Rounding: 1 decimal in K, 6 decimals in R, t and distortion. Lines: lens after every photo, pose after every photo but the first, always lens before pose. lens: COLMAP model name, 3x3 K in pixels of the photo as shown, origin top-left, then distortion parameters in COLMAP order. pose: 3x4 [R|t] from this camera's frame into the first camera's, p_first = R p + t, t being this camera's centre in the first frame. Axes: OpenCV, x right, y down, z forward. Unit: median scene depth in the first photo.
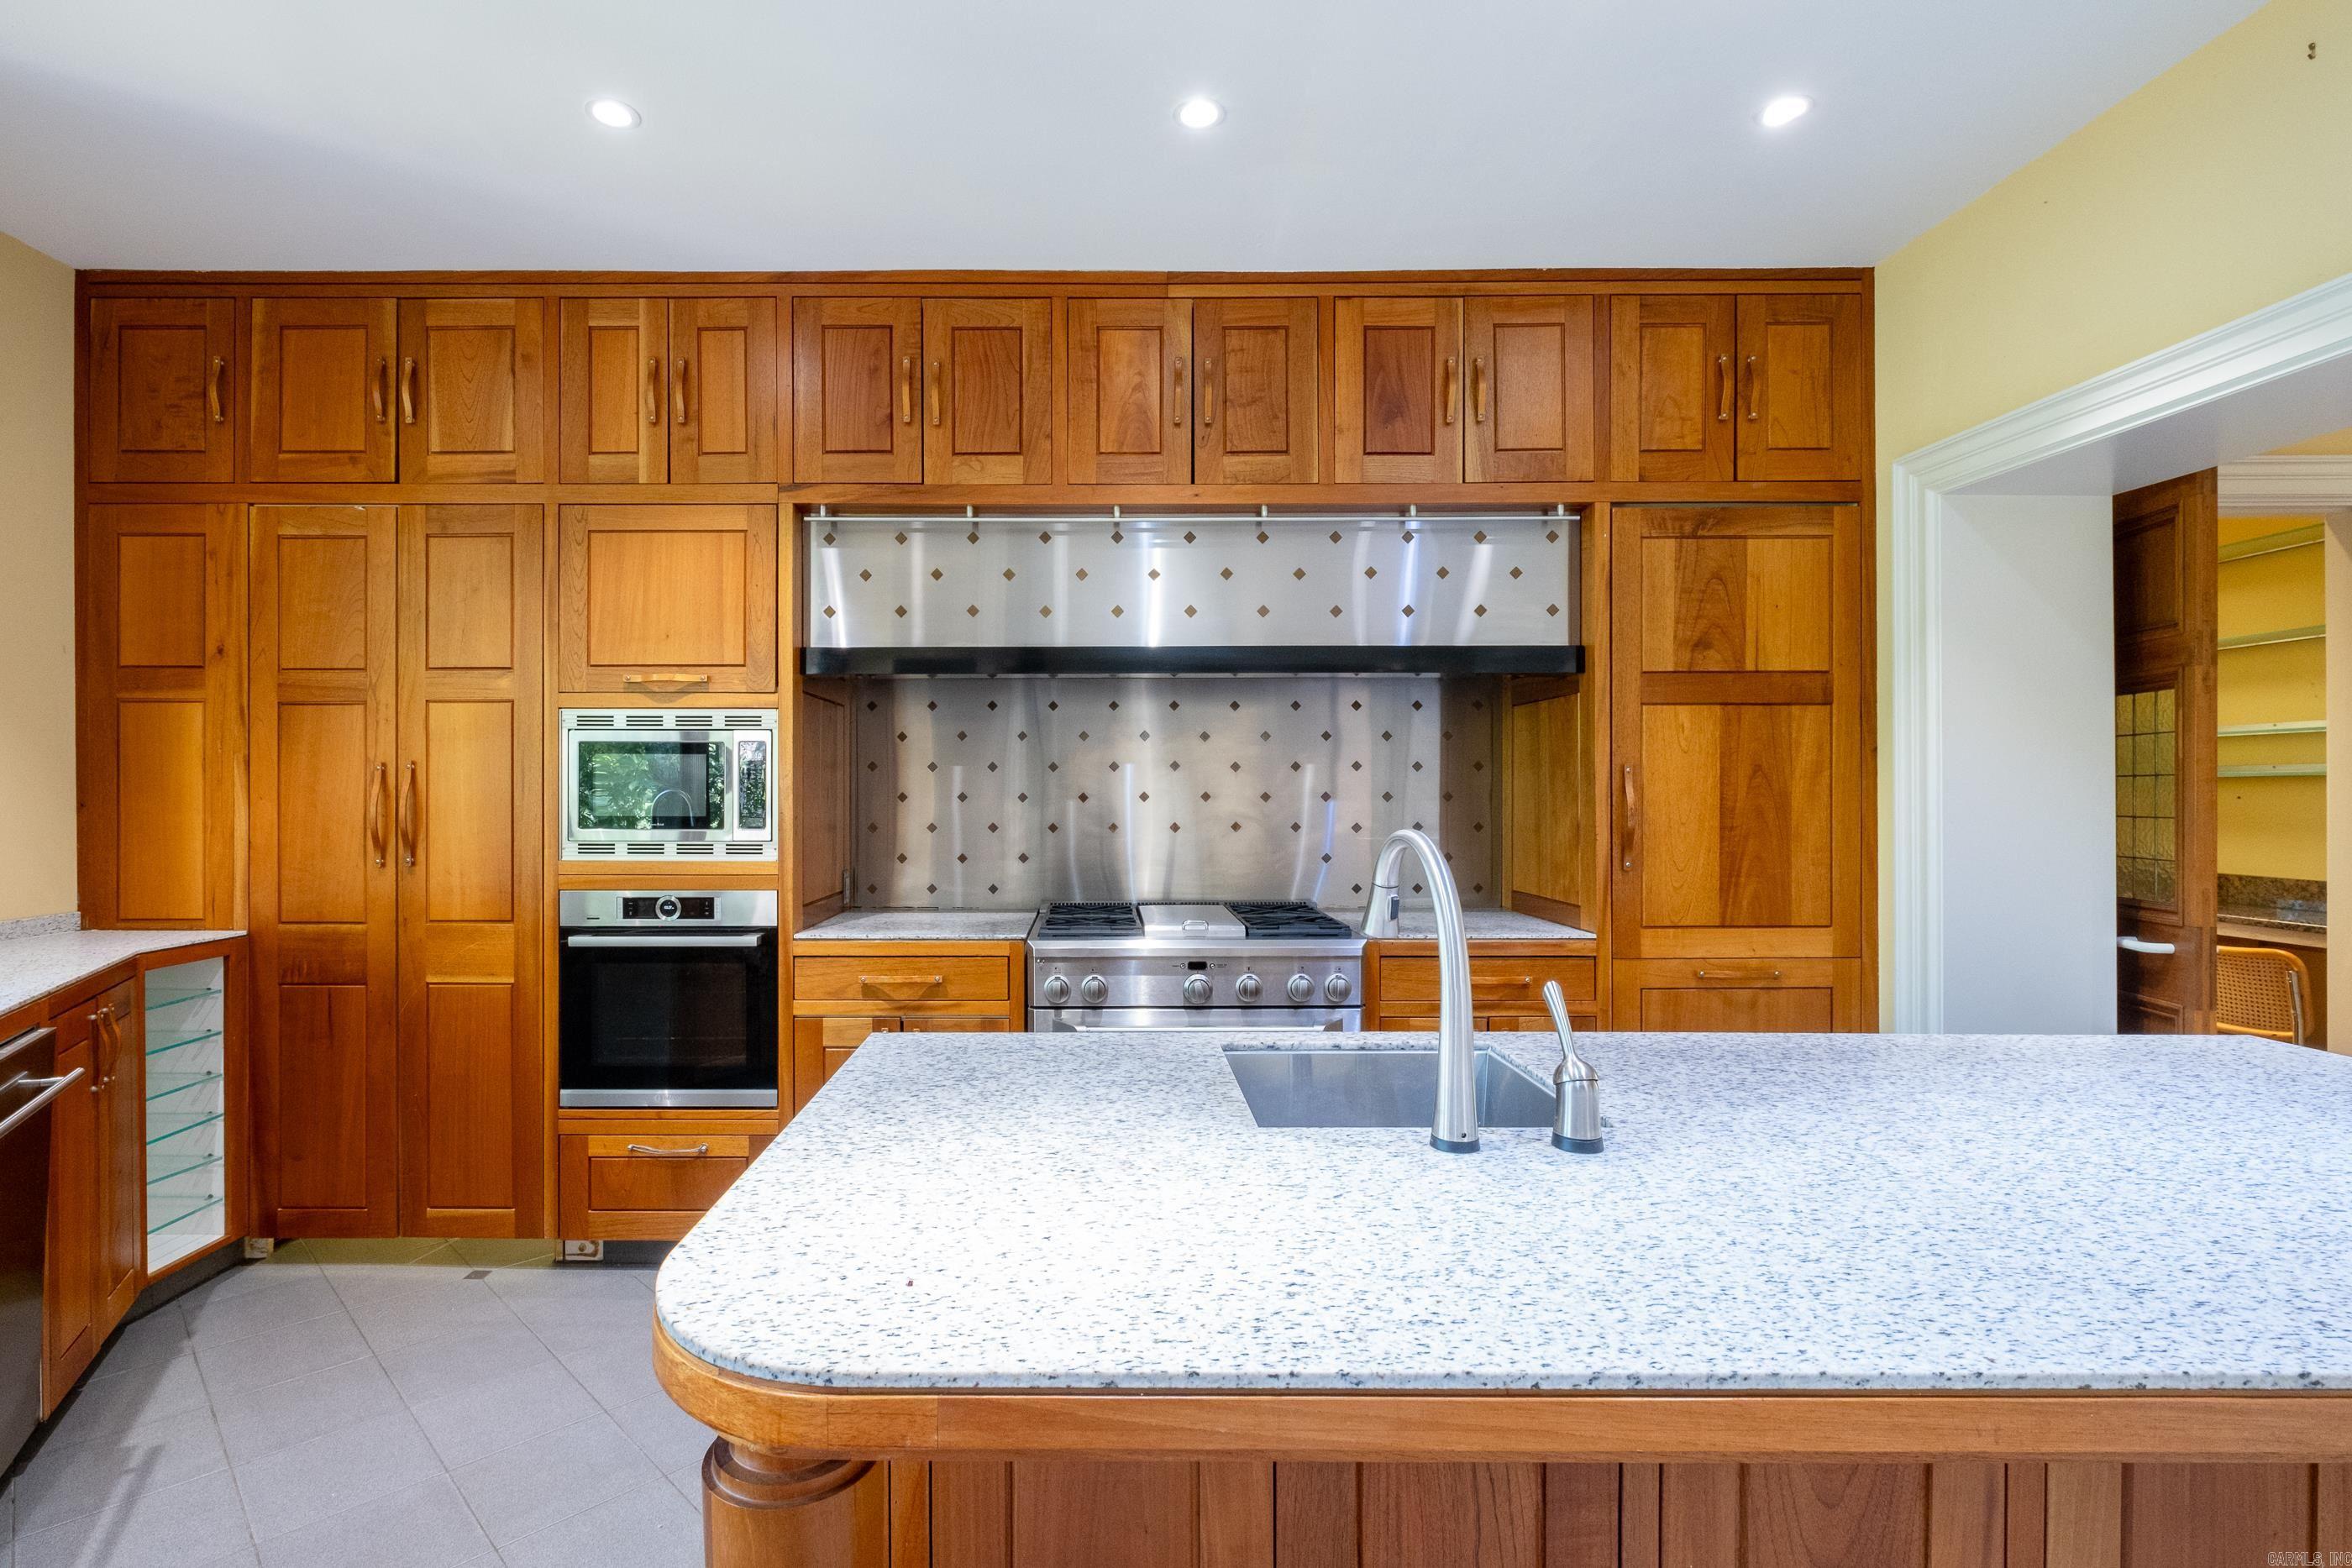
lens RADIAL K [[1055.6, 0, 1166.5], [0, 1055.6, 793.3], [0, 0, 1]] dist [-0.000657, 0.000526]
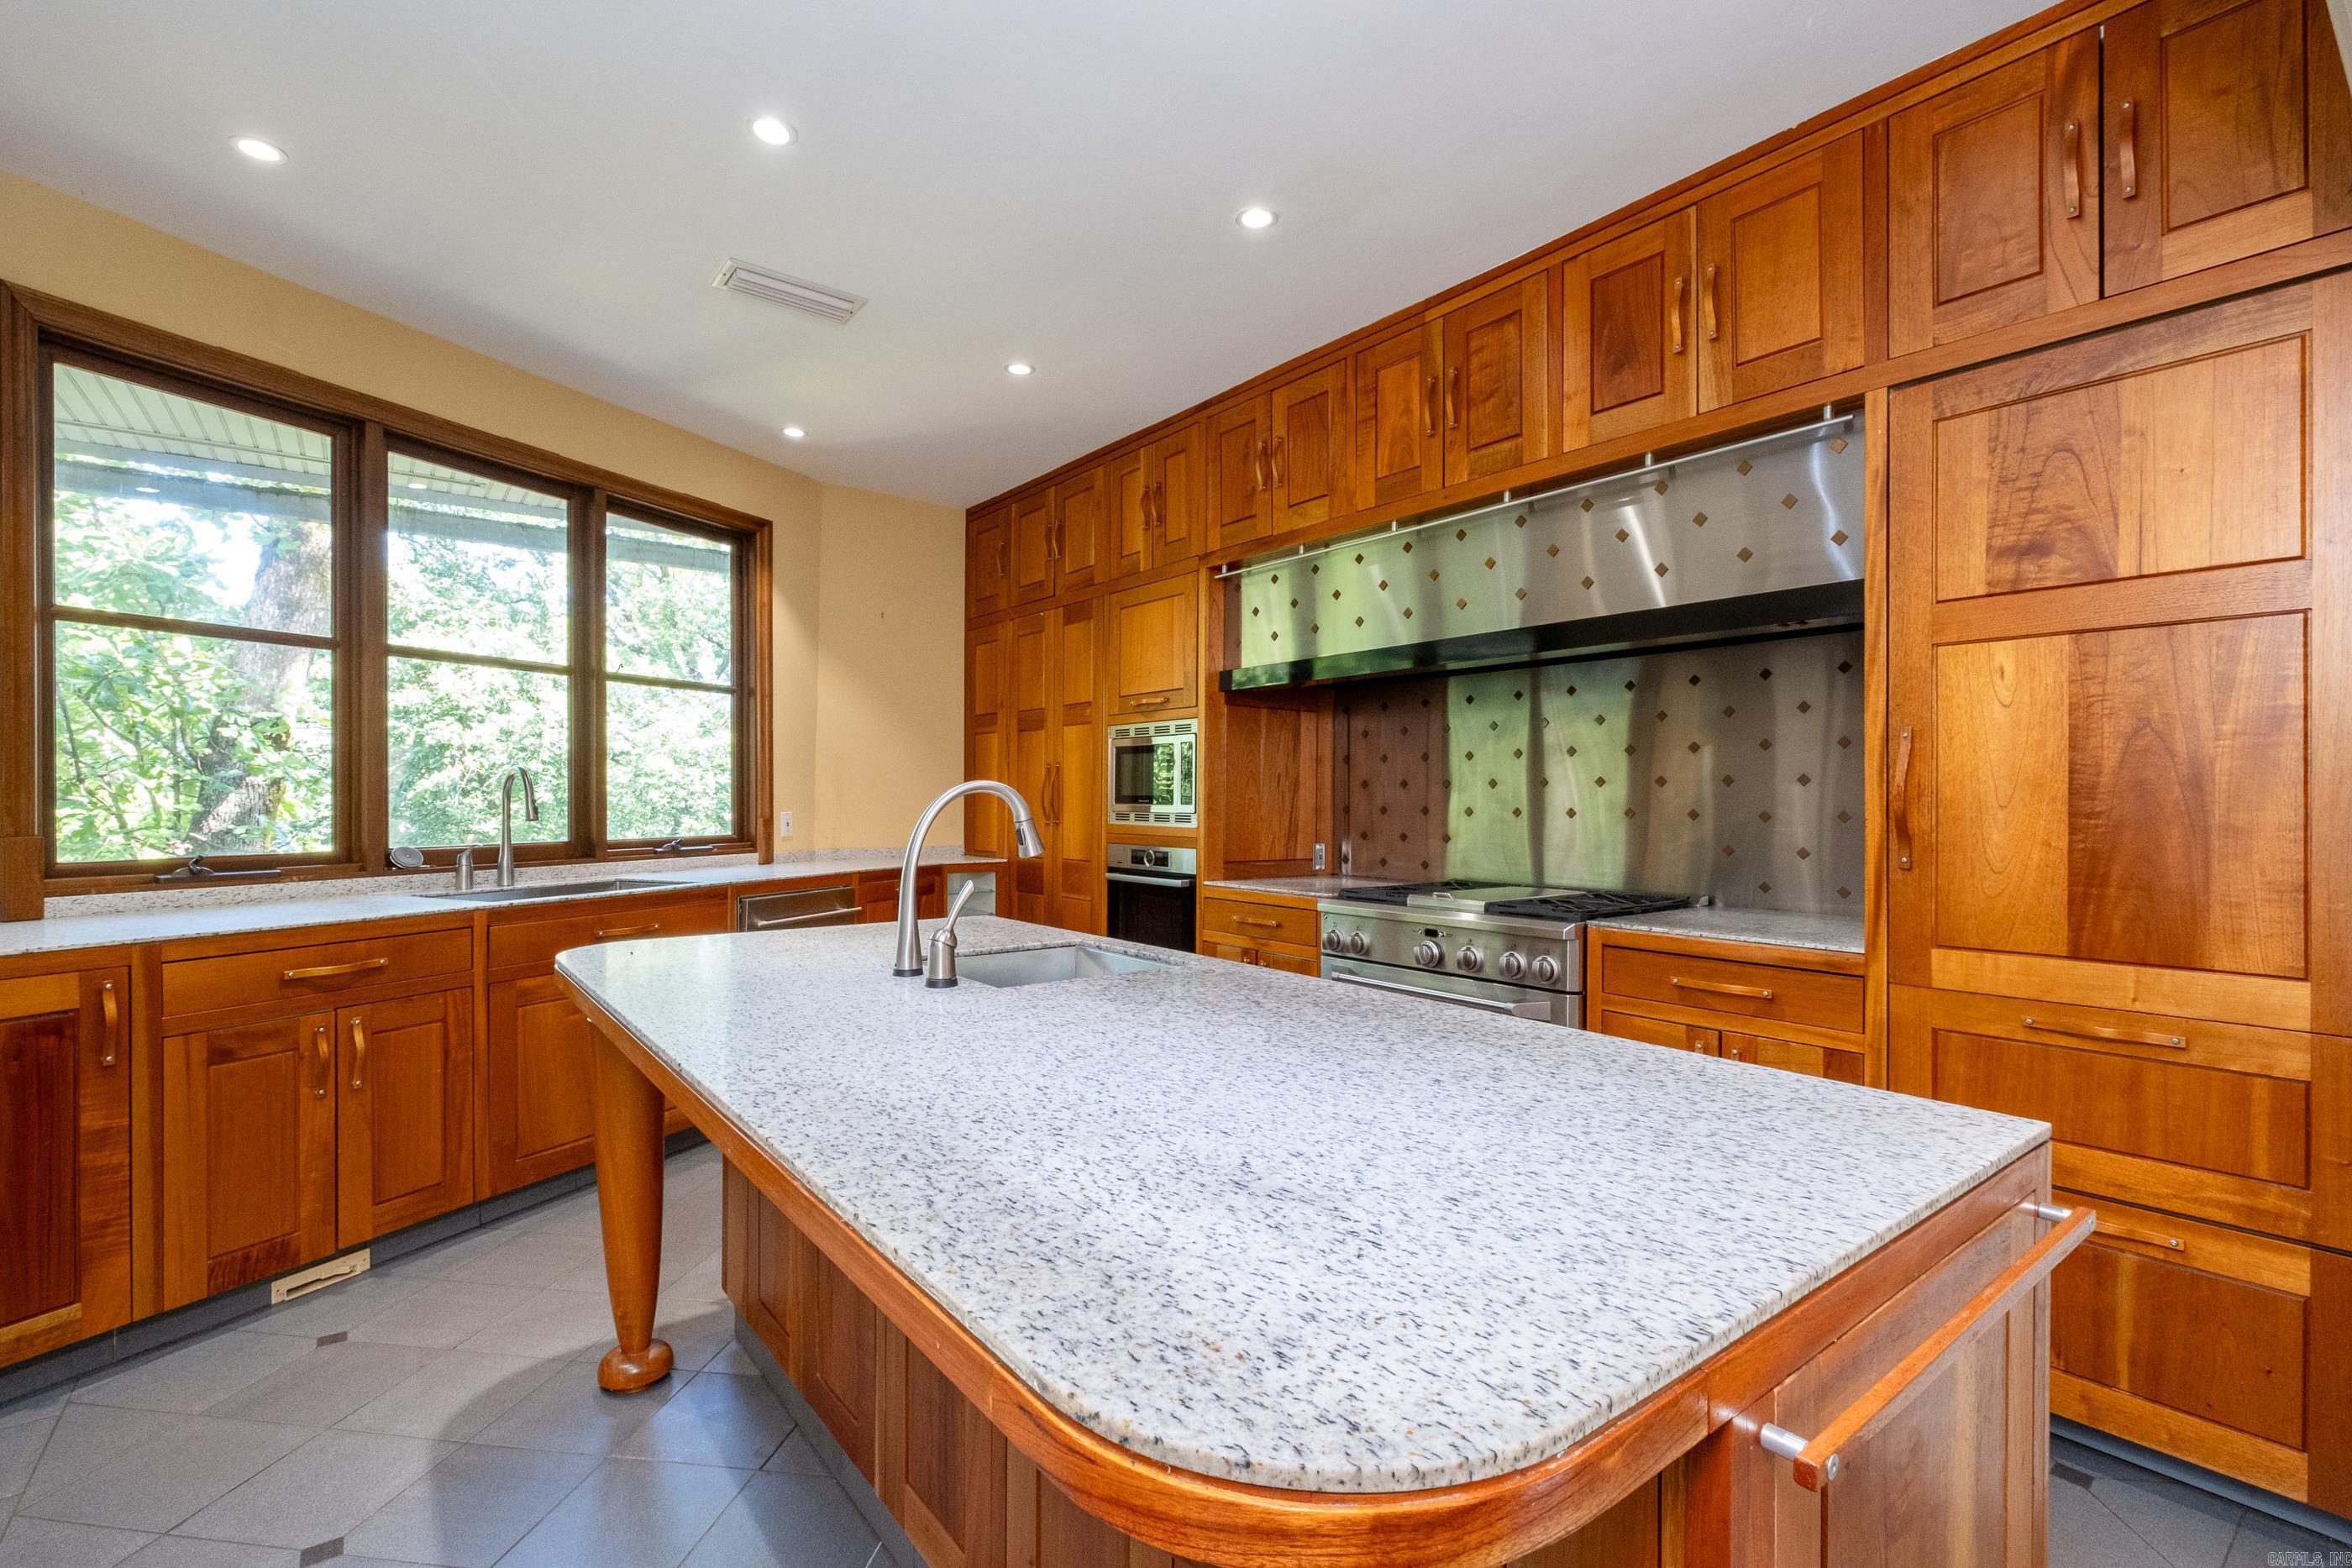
lens RADIAL K [[1055.6, 0, 1176.9], [0, 1055.6, 791.3], [0, 0, 1]] dist [-0.000657, 0.000526]
pose [[0.618911, -0.002456, -0.785457, 0.702137], [-0.001794, 0.999988, -0.004541, 0.022433], [0.785459, 0.004220, 0.618899, 0.121846]]
